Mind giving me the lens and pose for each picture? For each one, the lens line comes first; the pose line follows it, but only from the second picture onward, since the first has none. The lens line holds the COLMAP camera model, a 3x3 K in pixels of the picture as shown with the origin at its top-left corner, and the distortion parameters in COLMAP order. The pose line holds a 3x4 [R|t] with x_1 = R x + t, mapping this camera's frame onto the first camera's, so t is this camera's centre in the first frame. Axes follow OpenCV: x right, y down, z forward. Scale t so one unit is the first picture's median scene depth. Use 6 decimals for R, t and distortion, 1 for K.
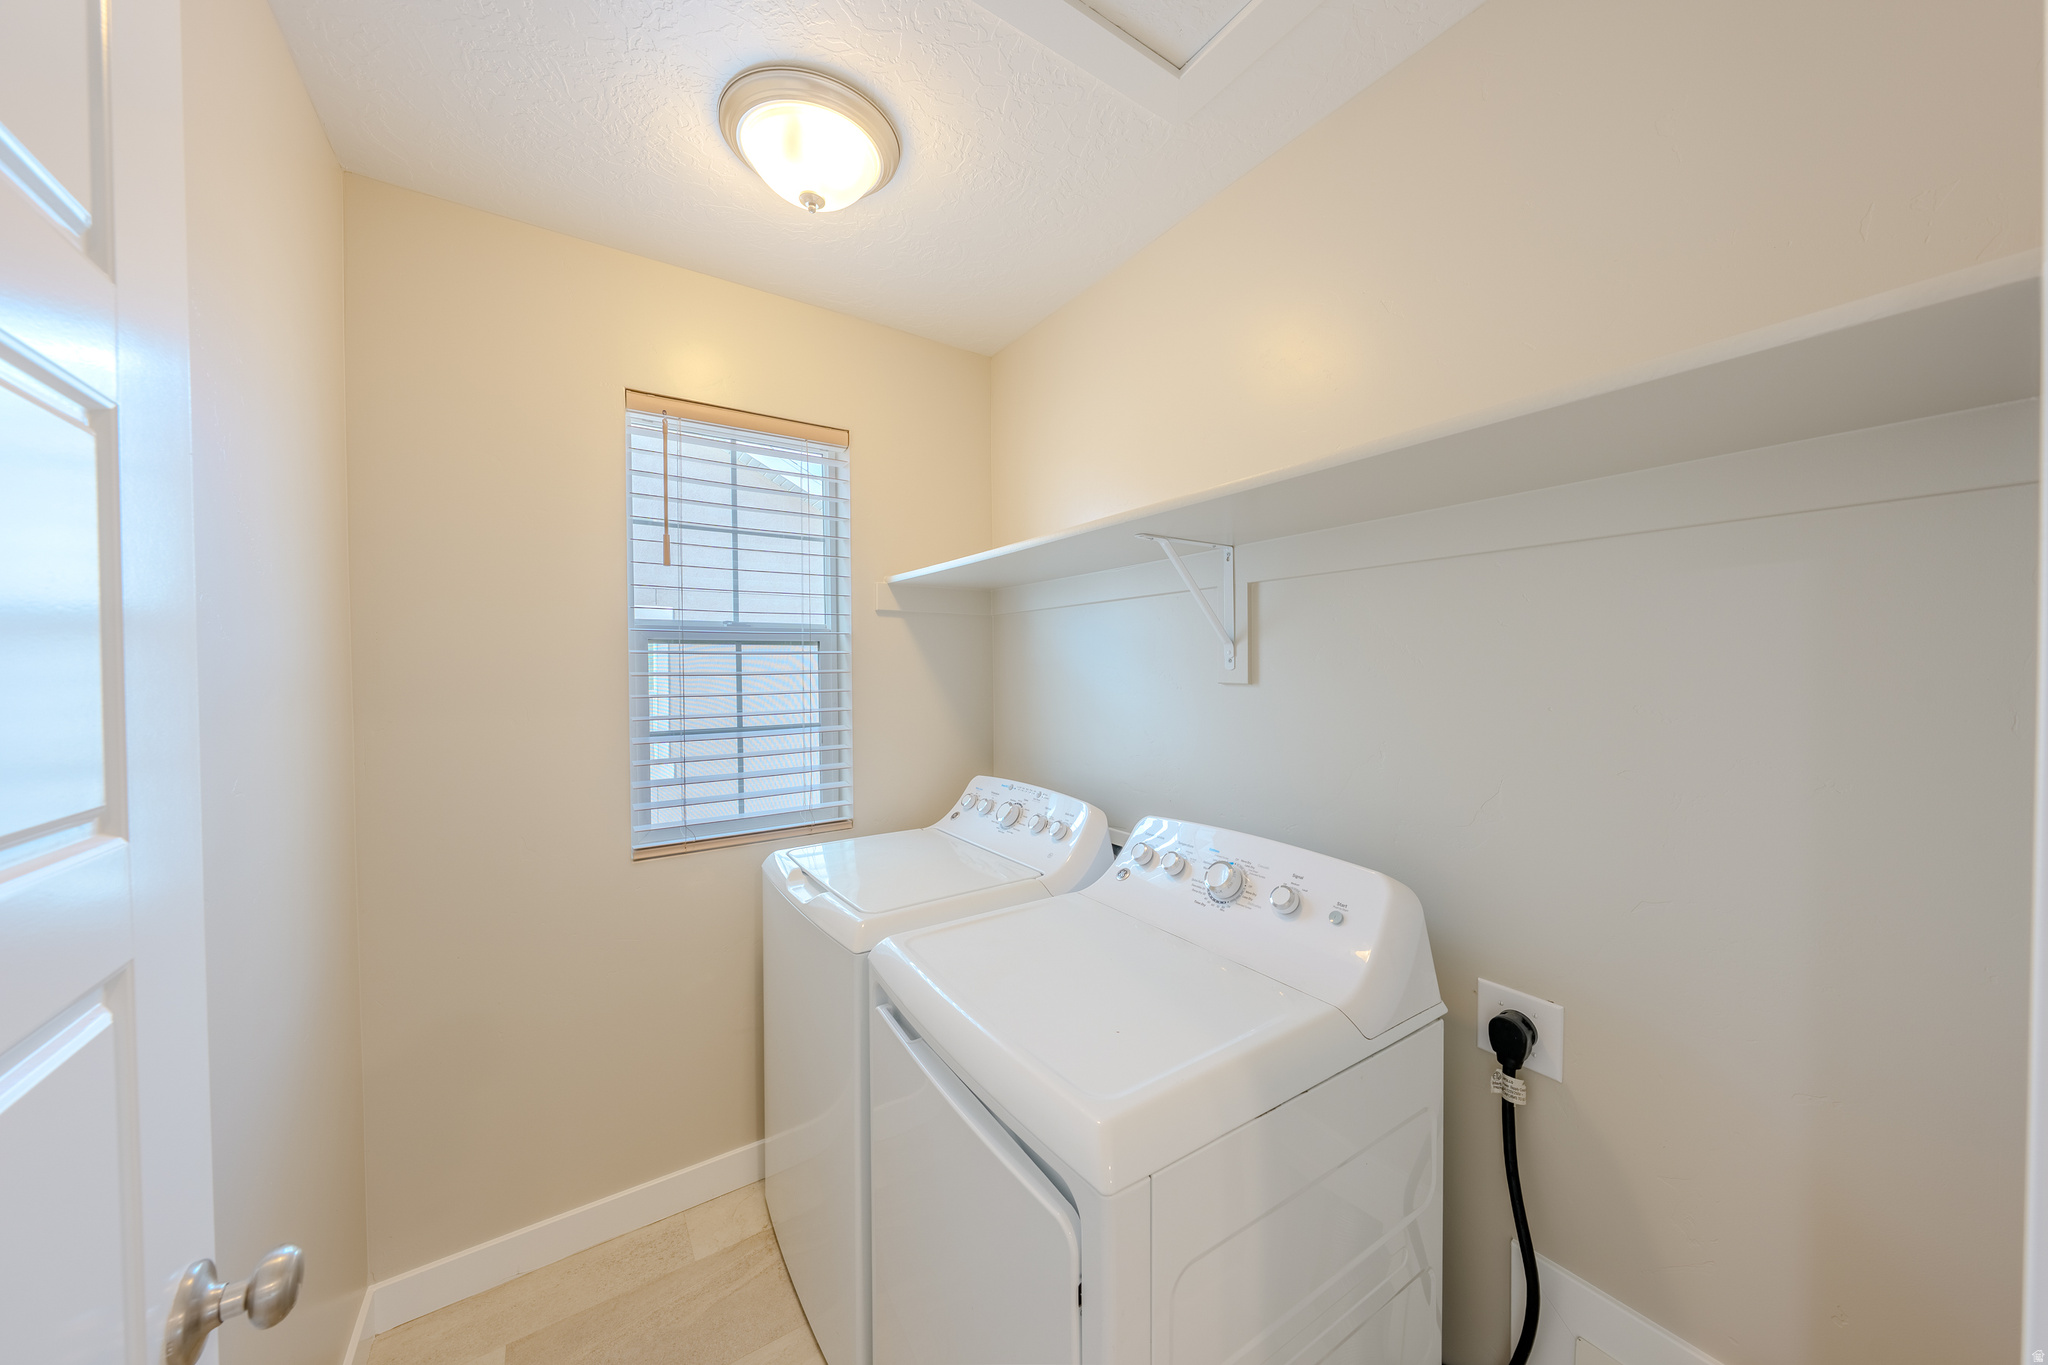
lens RADIAL K [[700.9, 0, 1019.1], [0, 700.9, 675.5], [0, 0, 1]] dist [-0.017952, 0.000023]
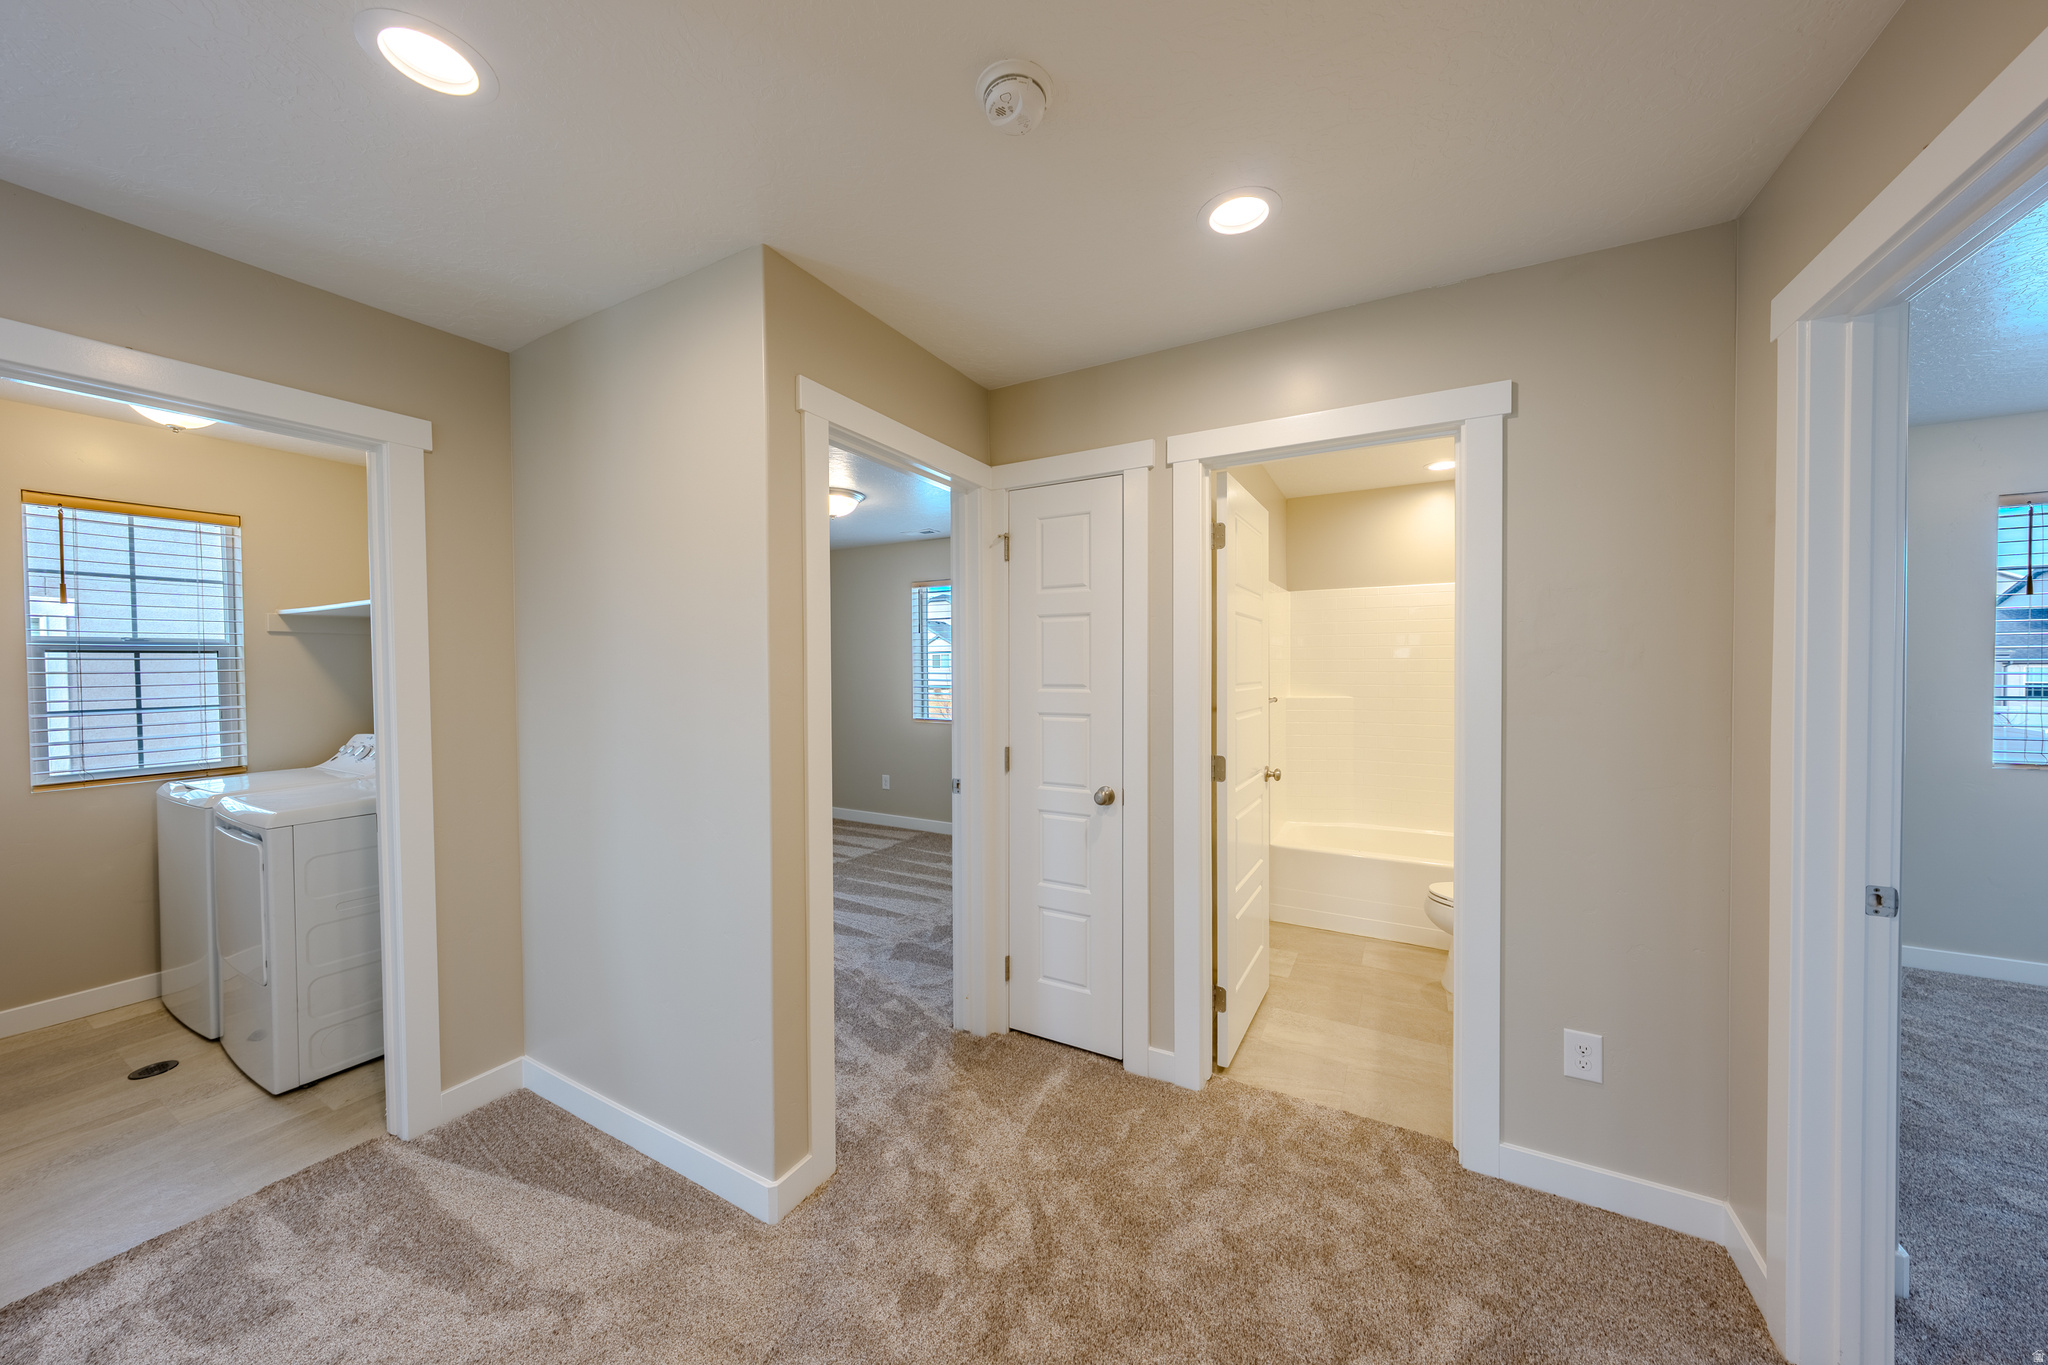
lens RADIAL K [[692.1, 0, 1022.2], [0, 692.1, 673.8], [0, 0, 1]] dist [-0.000015, 0.000137]
pose [[0.890124, -0.010458, 0.455599, 0.631369], [0.011638, 0.999932, 0.000215, 0.022735], [-0.455571, 0.005111, 0.890185, -1.228702]]
